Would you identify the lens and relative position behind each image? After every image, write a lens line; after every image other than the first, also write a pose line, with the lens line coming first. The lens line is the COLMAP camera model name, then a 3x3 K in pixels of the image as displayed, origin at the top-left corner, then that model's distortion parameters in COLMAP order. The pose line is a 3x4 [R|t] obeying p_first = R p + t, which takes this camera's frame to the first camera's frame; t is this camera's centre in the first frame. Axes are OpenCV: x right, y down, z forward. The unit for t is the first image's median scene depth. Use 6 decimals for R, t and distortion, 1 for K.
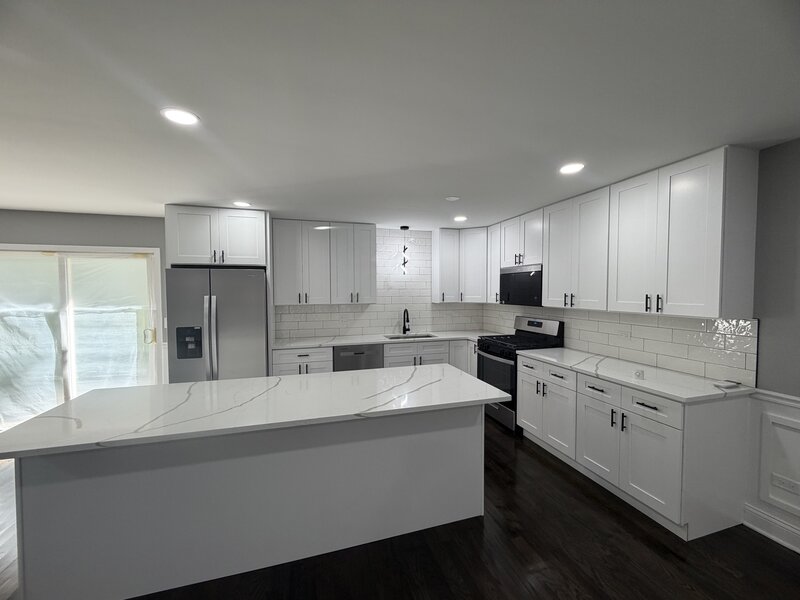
lens RADIAL K [[319.6, 0, 397.9], [0, 319.6, 301.3], [0, 0, 1]] dist [-0.001437, -0.000260]
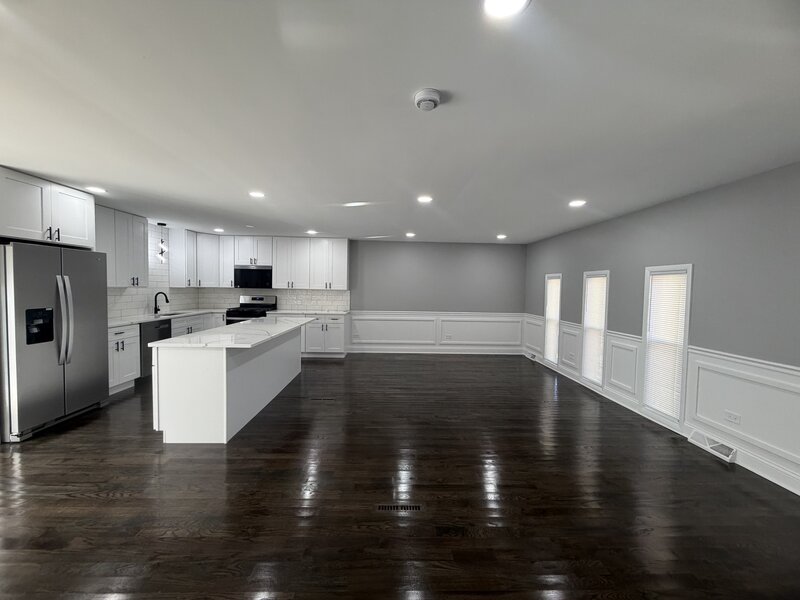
lens RADIAL K [[319.6, 0, 397.8], [0, 319.6, 300.8], [0, 0, 1]] dist [-0.001437, -0.000260]
pose [[0.265693, -0.034515, 0.963440, -1.174034], [0.013068, 0.999396, 0.032199, 0.039069], [-0.963969, 0.004035, 0.265983, -0.227678]]
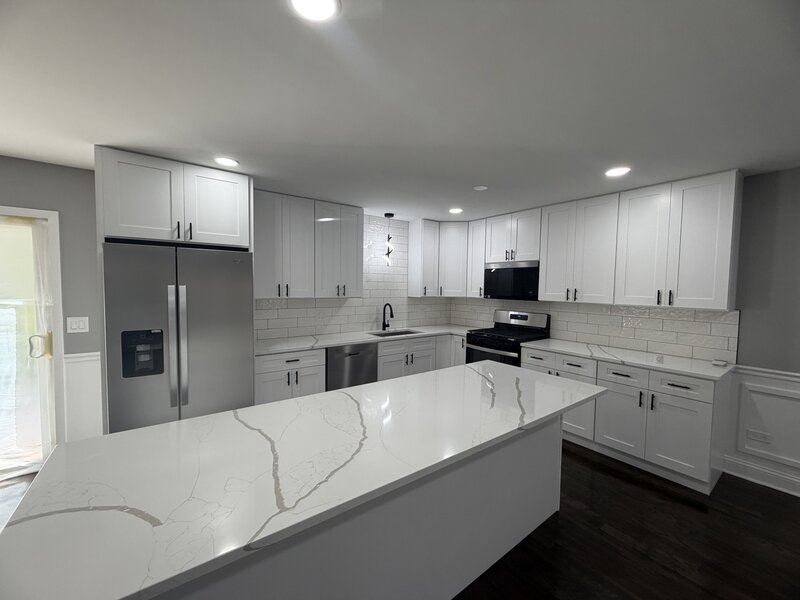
lens RADIAL K [[319.6, 0, 398.4], [0, 319.6, 301.3], [0, 0, 1]] dist [-0.001437, -0.000260]
pose [[0.941208, -0.000080, 0.337827, -0.340743], [-0.005473, 0.999865, 0.015487, 0.004590], [-0.337783, -0.016426, 0.941081, 0.154714]]
